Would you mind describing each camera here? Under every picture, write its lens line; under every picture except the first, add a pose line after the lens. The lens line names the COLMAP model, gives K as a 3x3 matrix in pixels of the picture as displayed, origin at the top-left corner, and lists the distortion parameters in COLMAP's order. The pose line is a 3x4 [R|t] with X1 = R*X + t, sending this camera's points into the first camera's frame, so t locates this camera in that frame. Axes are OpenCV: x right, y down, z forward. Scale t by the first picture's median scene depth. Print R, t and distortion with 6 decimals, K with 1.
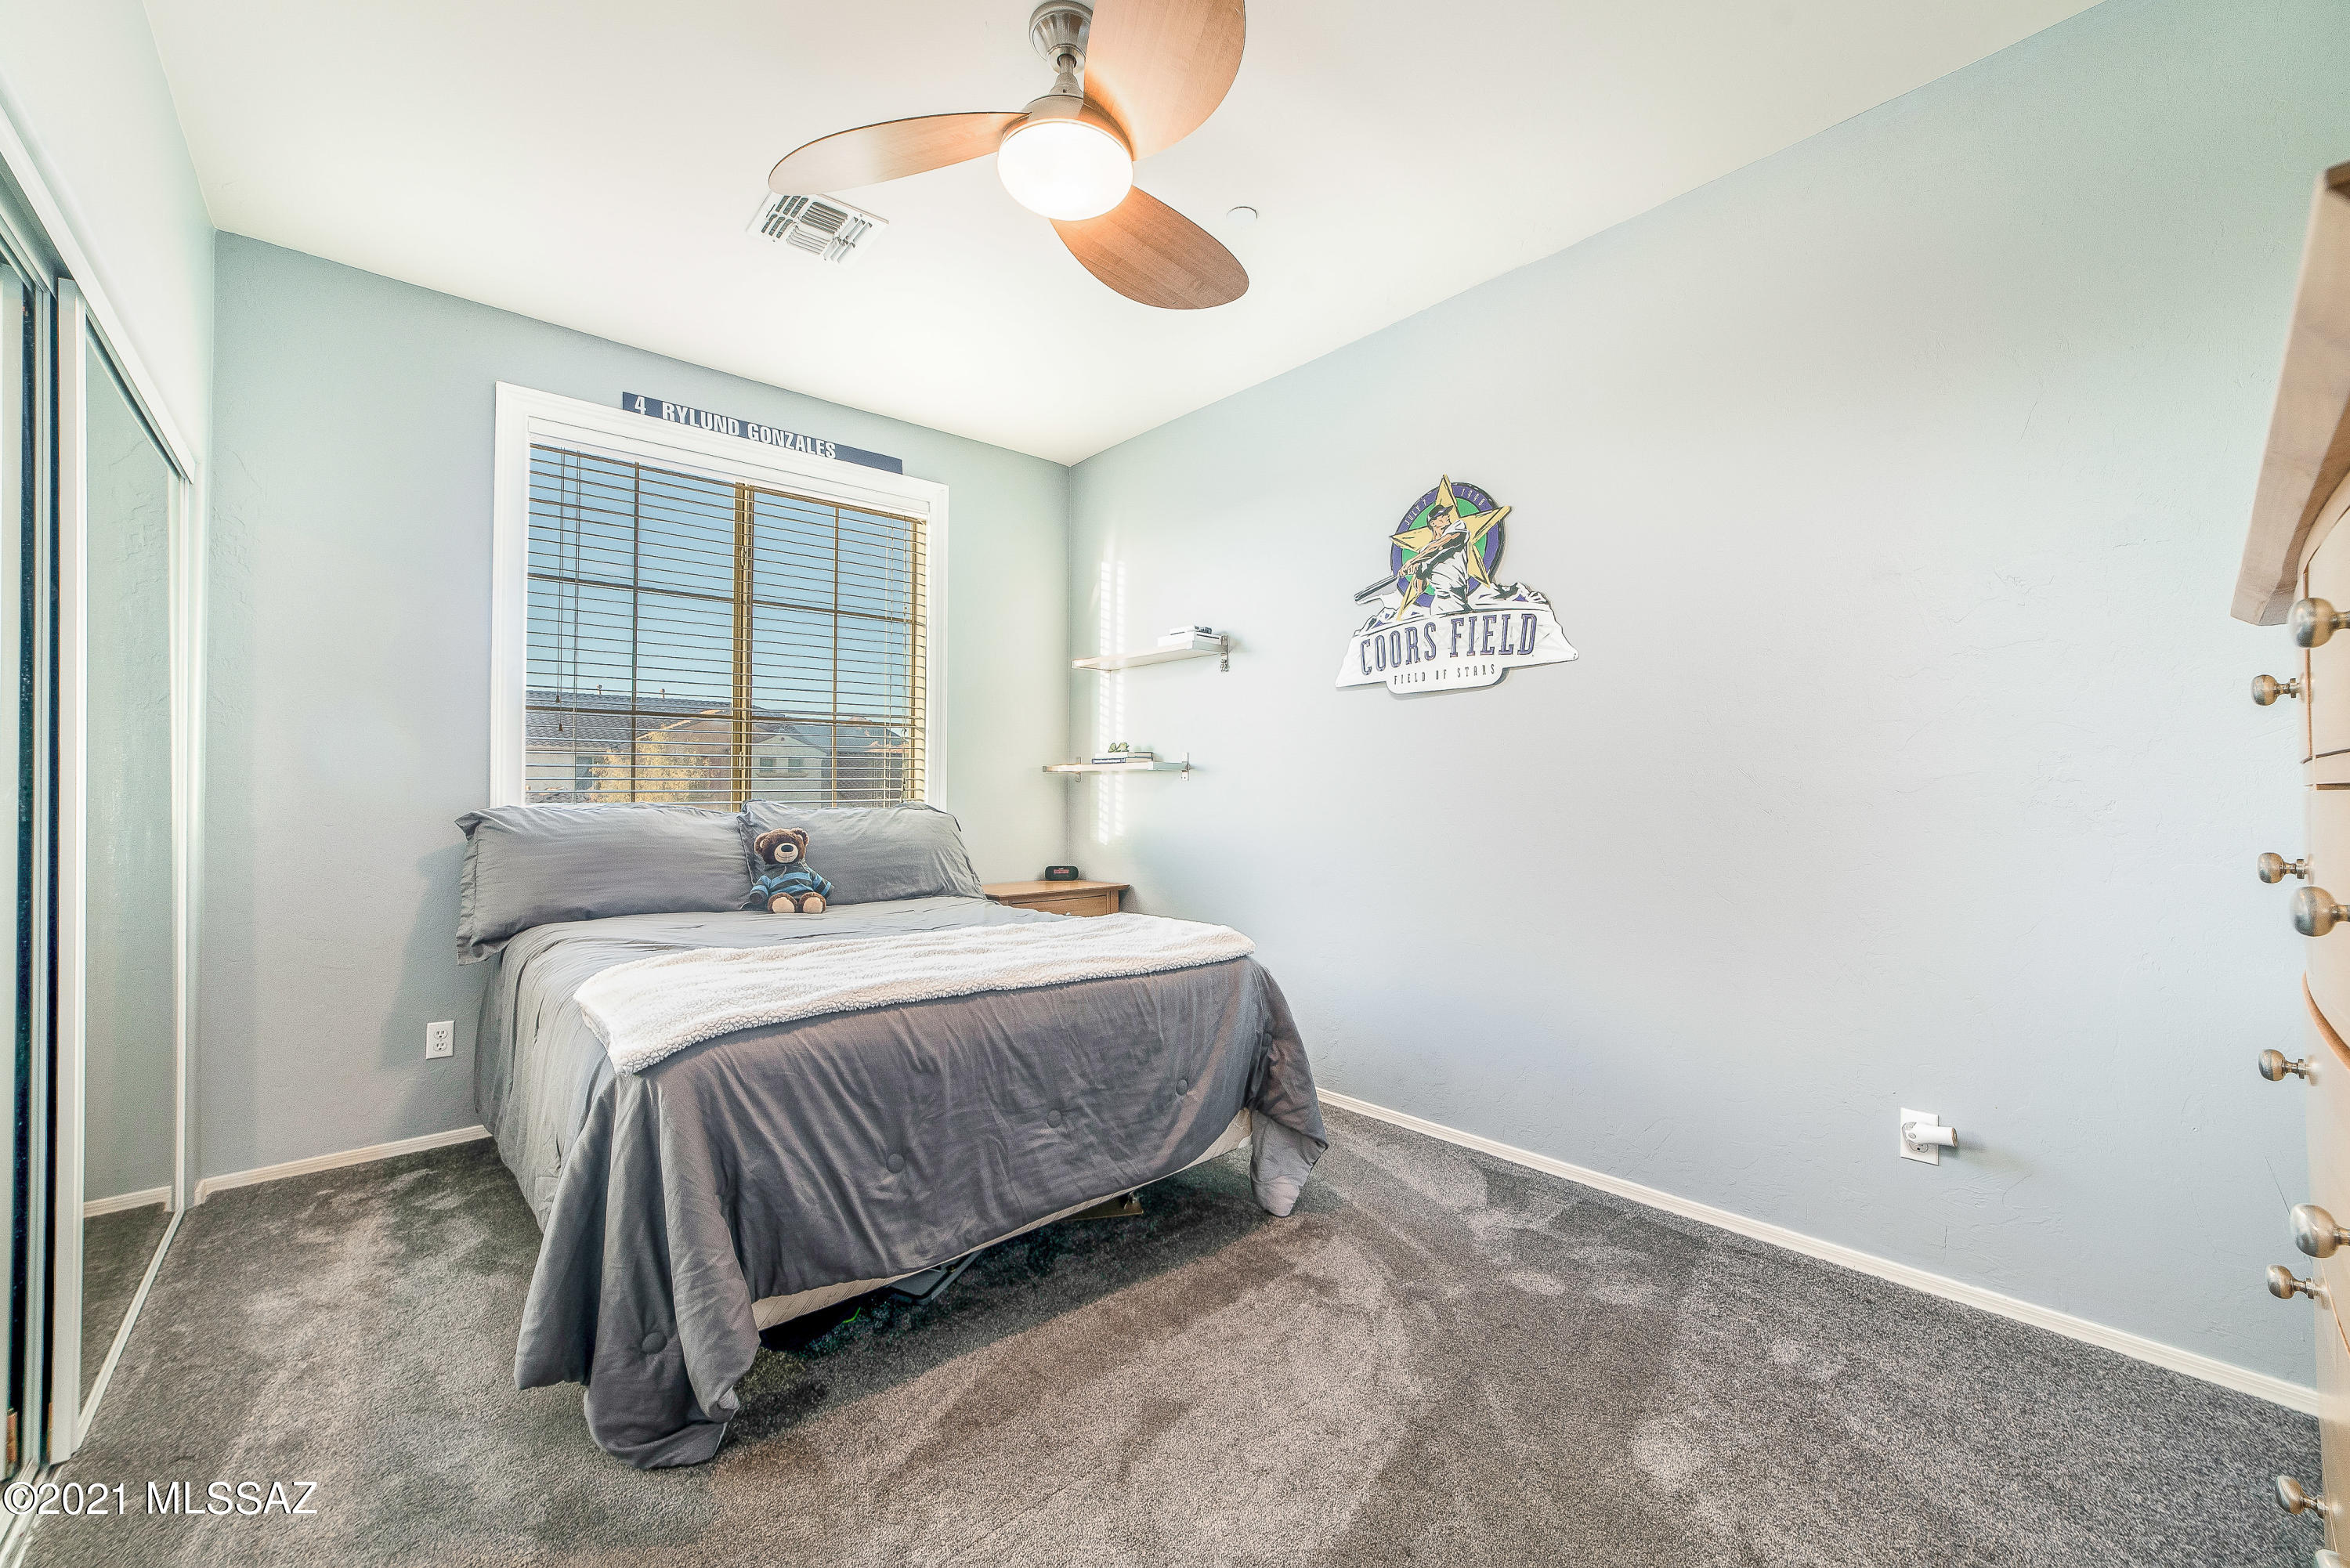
lens RADIAL K [[914.0, 0, 1137.9], [0, 914.0, 789.4], [0, 0, 1]] dist [-0.018855, 0.005450]
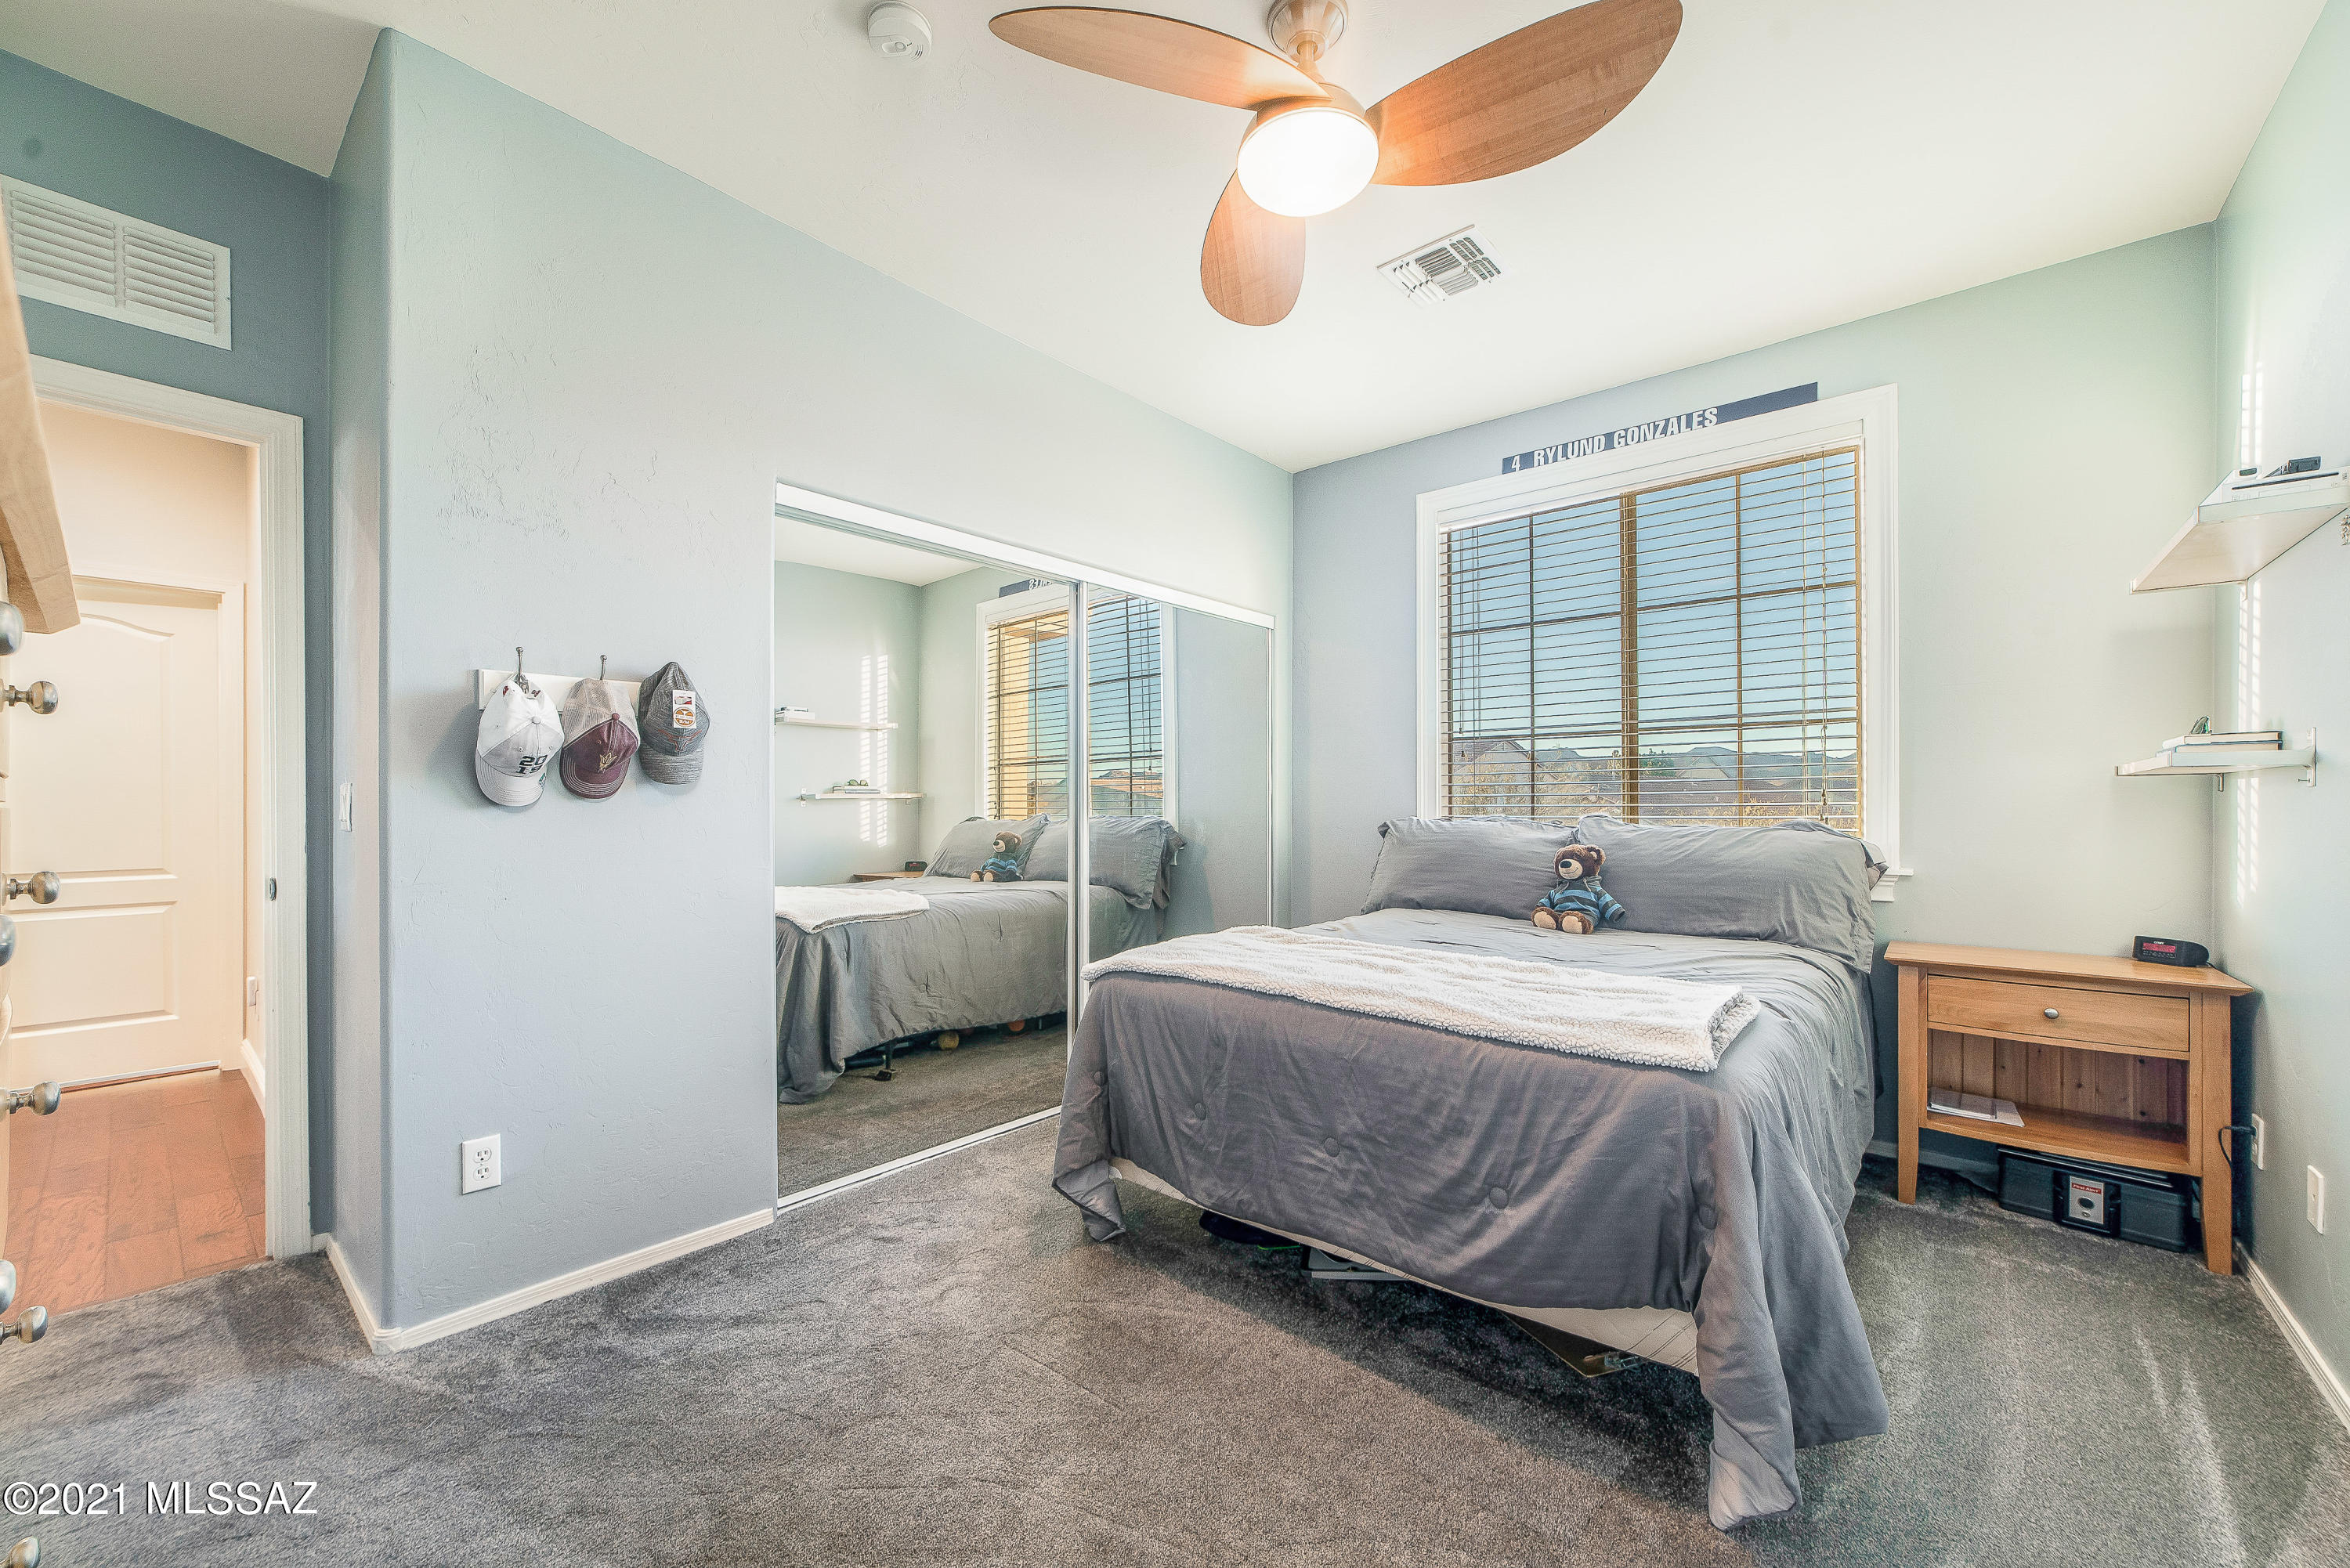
lens RADIAL K [[914.0, 0, 1179.8], [0, 914.0, 793.8], [0, 0, 1]] dist [-0.018855, 0.005450]
pose [[0.172289, -0.011035, -0.984985, 0.486843], [0.001570, 0.999939, -0.010928, -0.001774], [0.985045, 0.000336, 0.172295, 0.392702]]
